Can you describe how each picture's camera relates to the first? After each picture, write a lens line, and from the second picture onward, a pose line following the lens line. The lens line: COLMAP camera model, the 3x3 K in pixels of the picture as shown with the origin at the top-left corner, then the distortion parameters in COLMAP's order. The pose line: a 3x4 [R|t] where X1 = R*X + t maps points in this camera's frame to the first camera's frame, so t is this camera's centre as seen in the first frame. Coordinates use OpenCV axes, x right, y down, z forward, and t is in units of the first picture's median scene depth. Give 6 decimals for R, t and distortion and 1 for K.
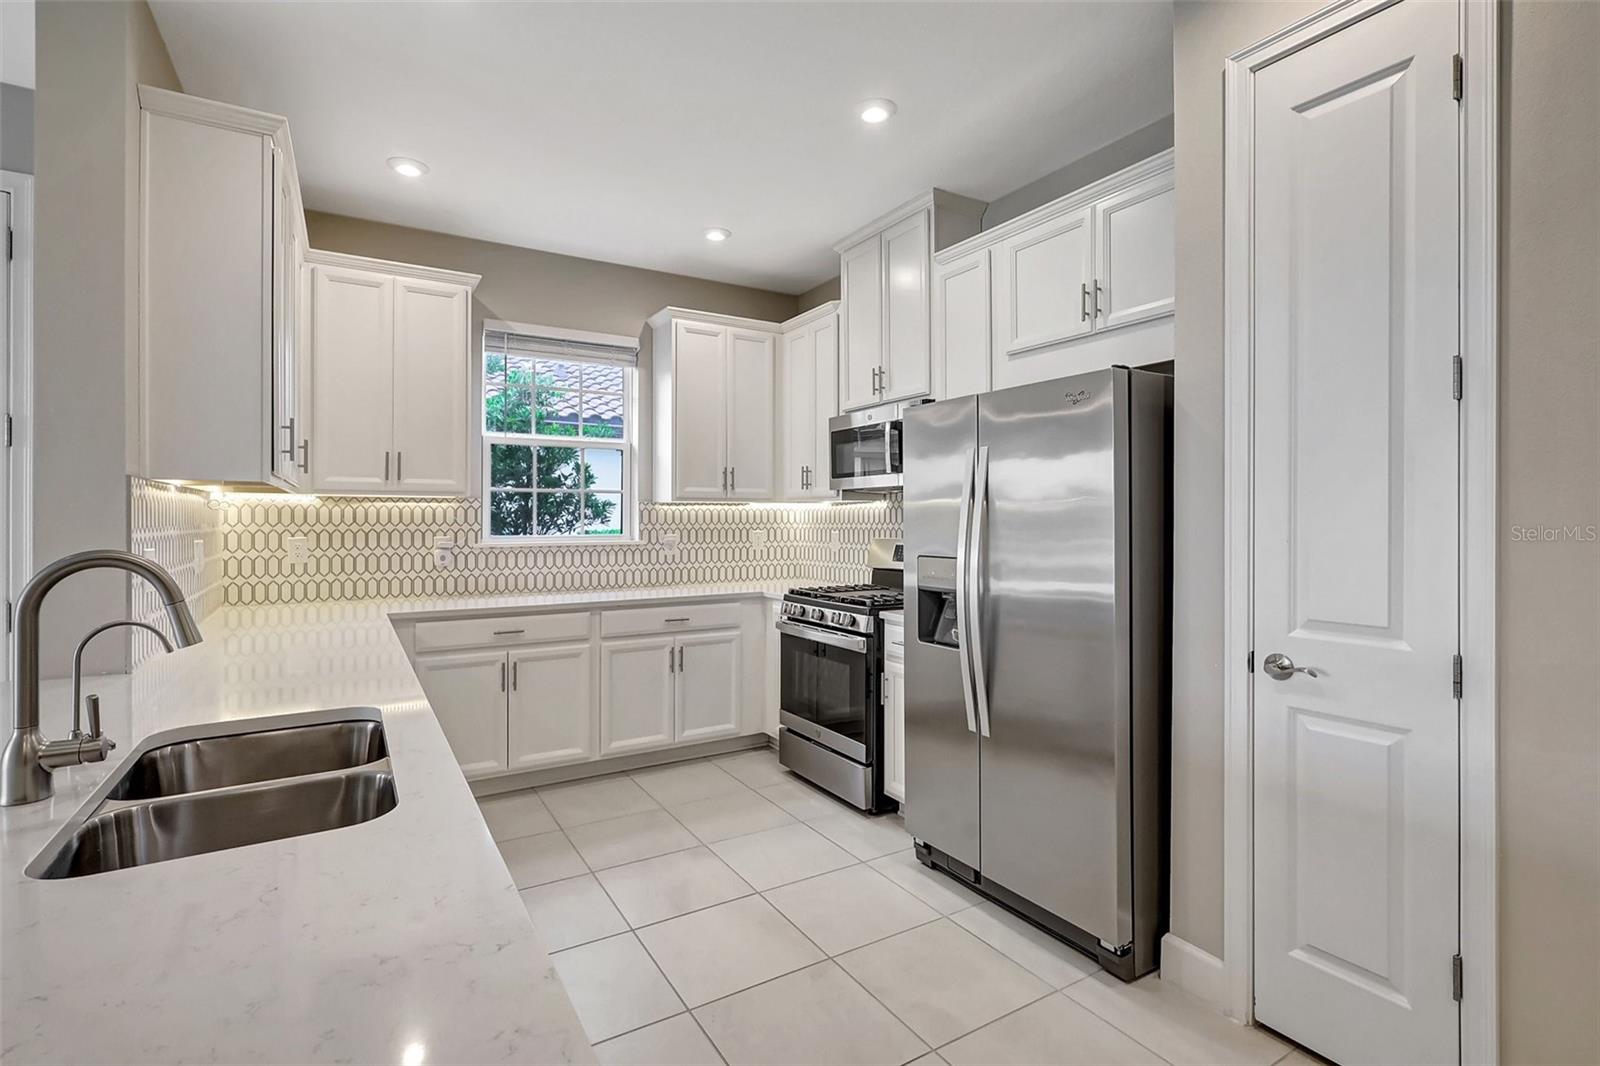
lens RADIAL K [[744.6, 0, 795.3], [0, 744.6, 513.7], [0, 0, 1]] dist [-0.001941, 0.001807]
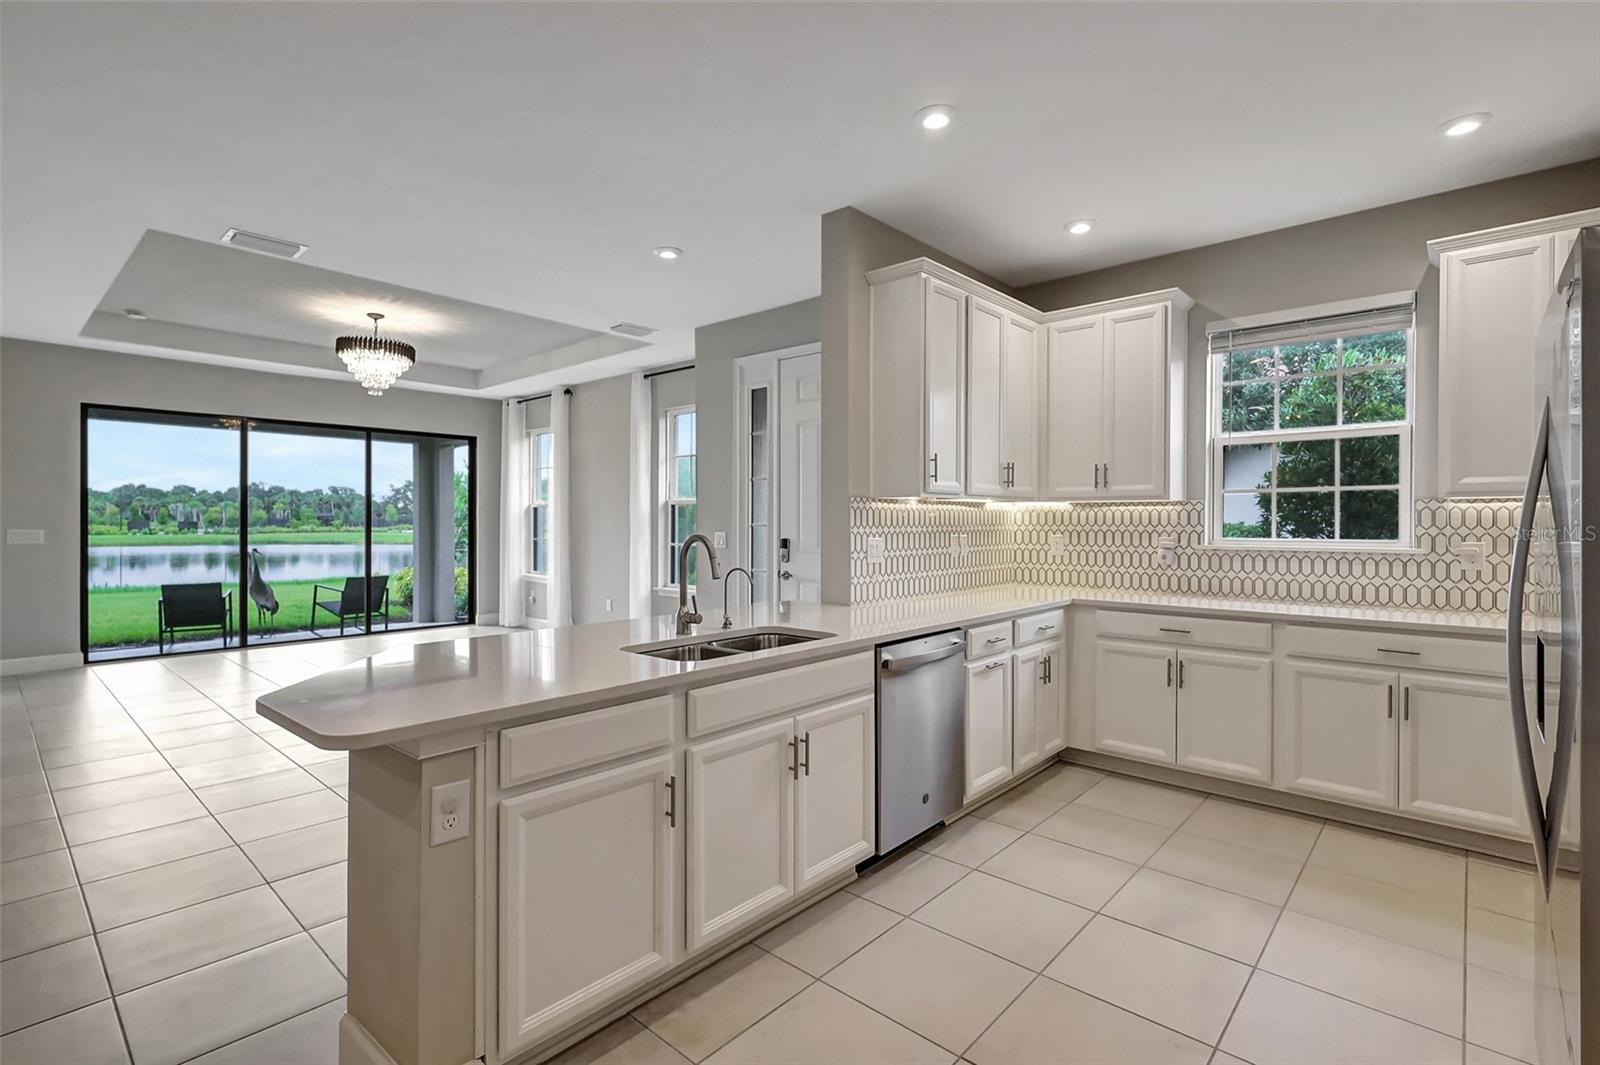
lens RADIAL K [[744.6, 0, 799.1], [0, 744.6, 523.8], [0, 0, 1]] dist [-0.001941, 0.001807]
pose [[0.289735, 0.005387, -0.957092, 0.433603], [0.006830, 0.999947, 0.007696, -0.000838], [0.957083, -0.008766, 0.289683, 0.194042]]
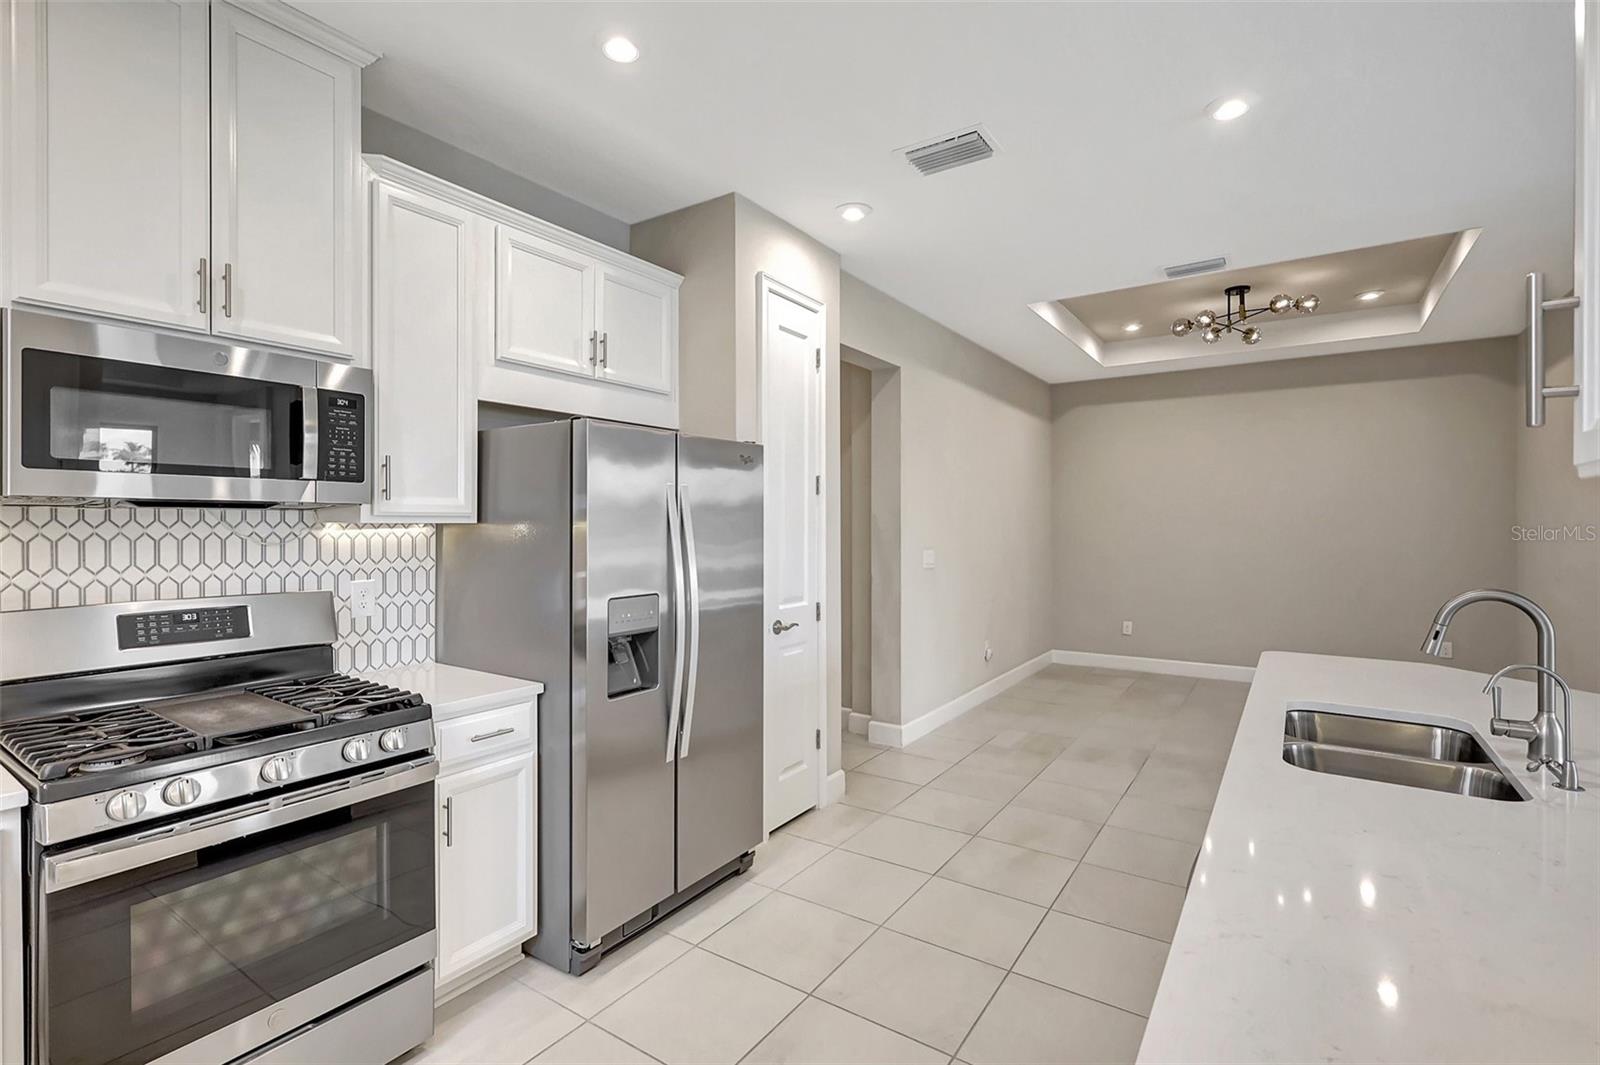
lens RADIAL K [[744.6, 0, 790.6], [0, 744.6, 523.9], [0, 0, 1]] dist [-0.001941, 0.001807]
pose [[-0.410136, 0.002953, 0.912019, -0.527331], [-0.006575, 0.999959, -0.006195, -0.019550], [-0.912000, -0.008538, -0.410100, 0.882021]]
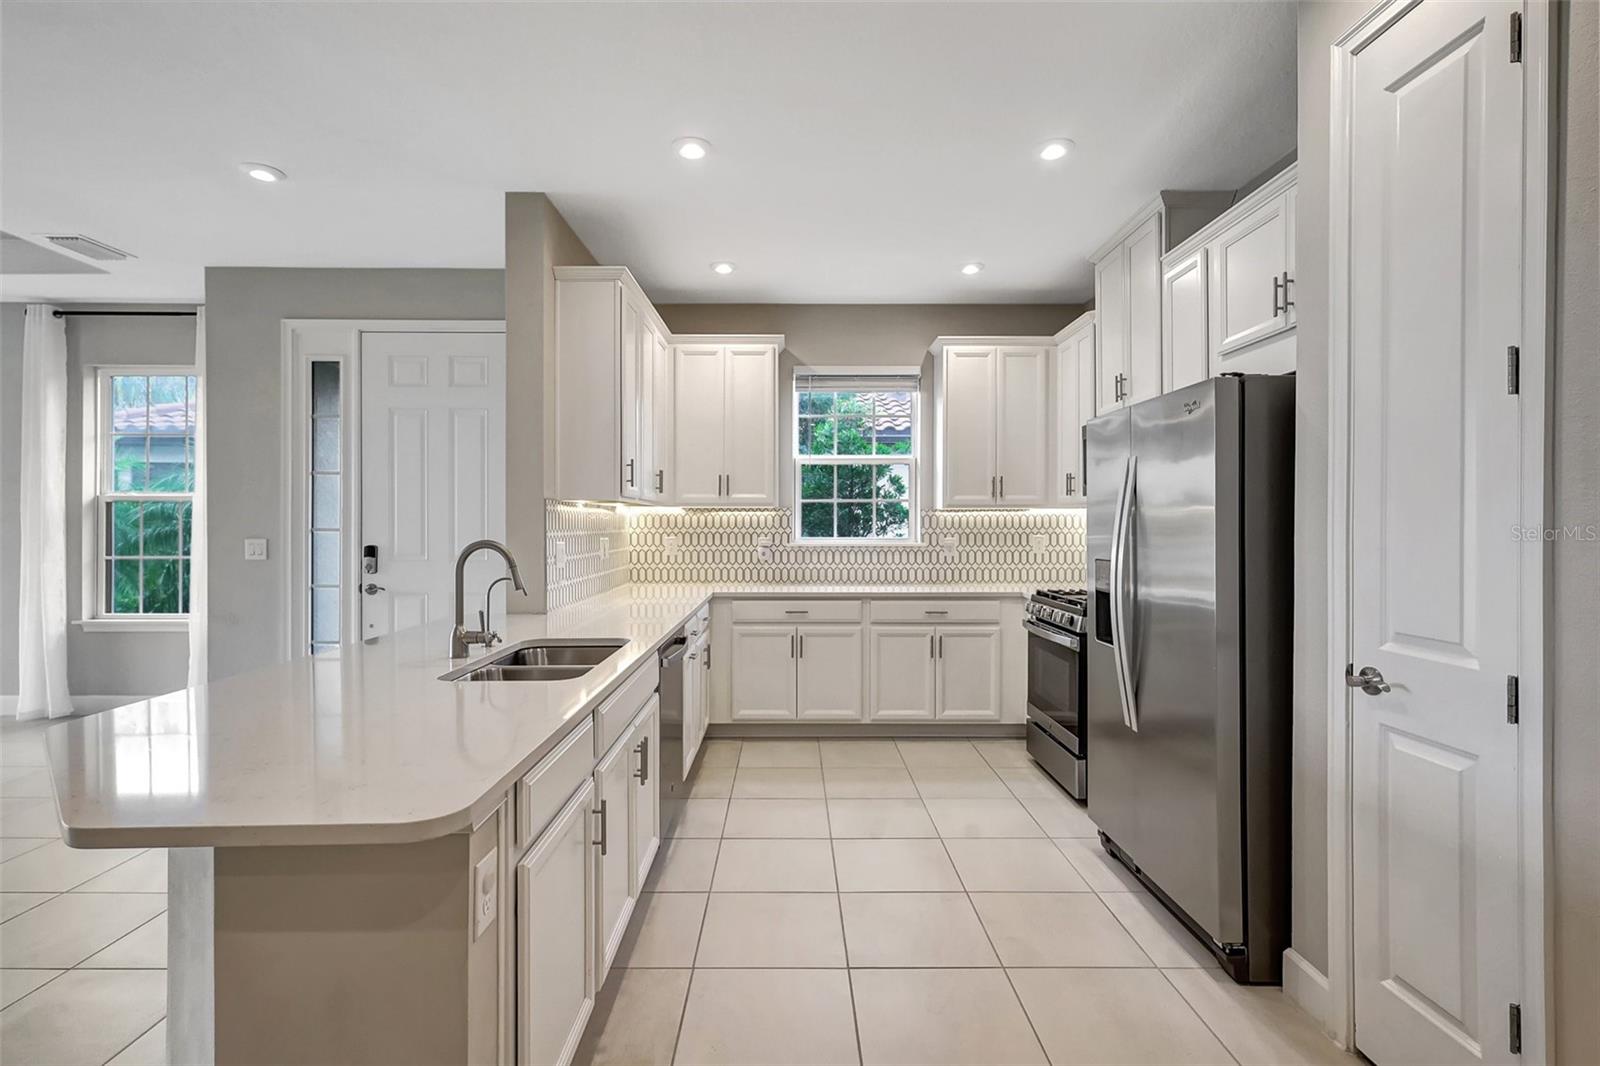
lens RADIAL K [[744.6, 0, 790.7], [0, 744.6, 525.8], [0, 0, 1]] dist [-0.001941, 0.001807]
pose [[0.856895, 0.001888, -0.515487, 0.257782], [0.003432, 0.999950, 0.009368, -0.002271], [0.515479, -0.009797, 0.856846, -0.101398]]
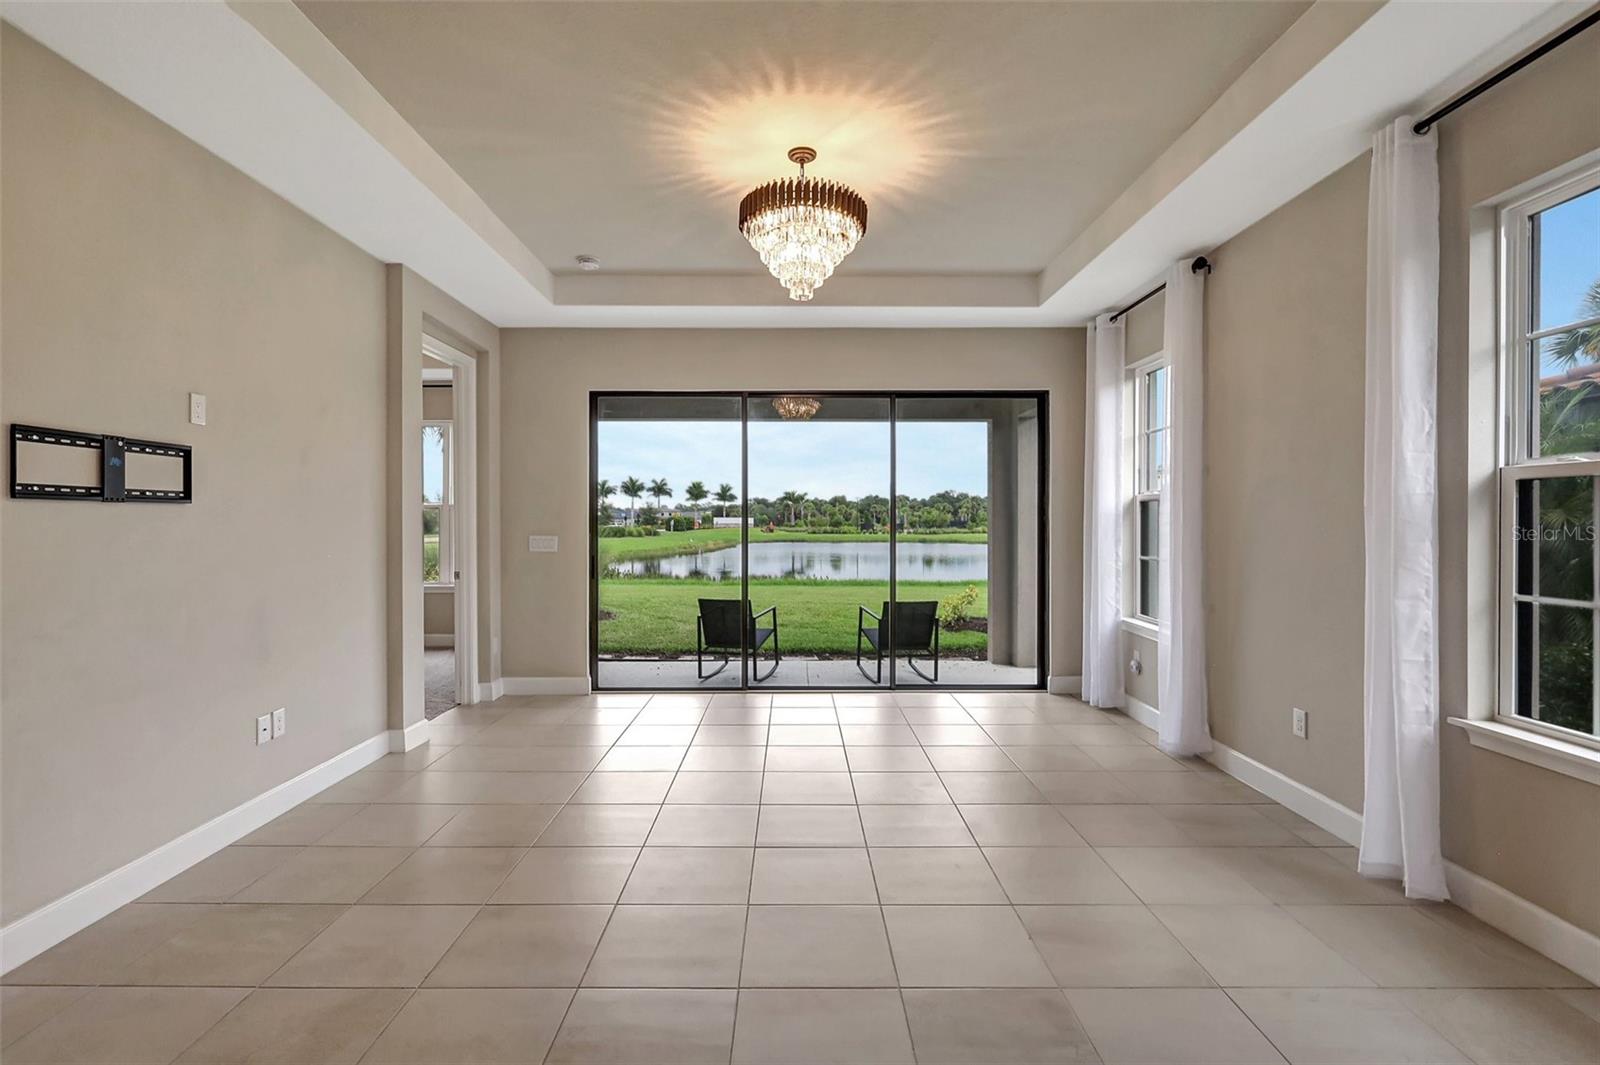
lens RADIAL K [[744.6, 0, 791.7], [0, 744.6, 522.1], [0, 0, 1]] dist [-0.001941, 0.001807]
pose [[-0.519568, 0.001652, -0.854428, -0.681460], [0.009403, 0.999949, -0.003784, -0.004866], [0.854378, -0.010000, -0.519557, 0.233660]]
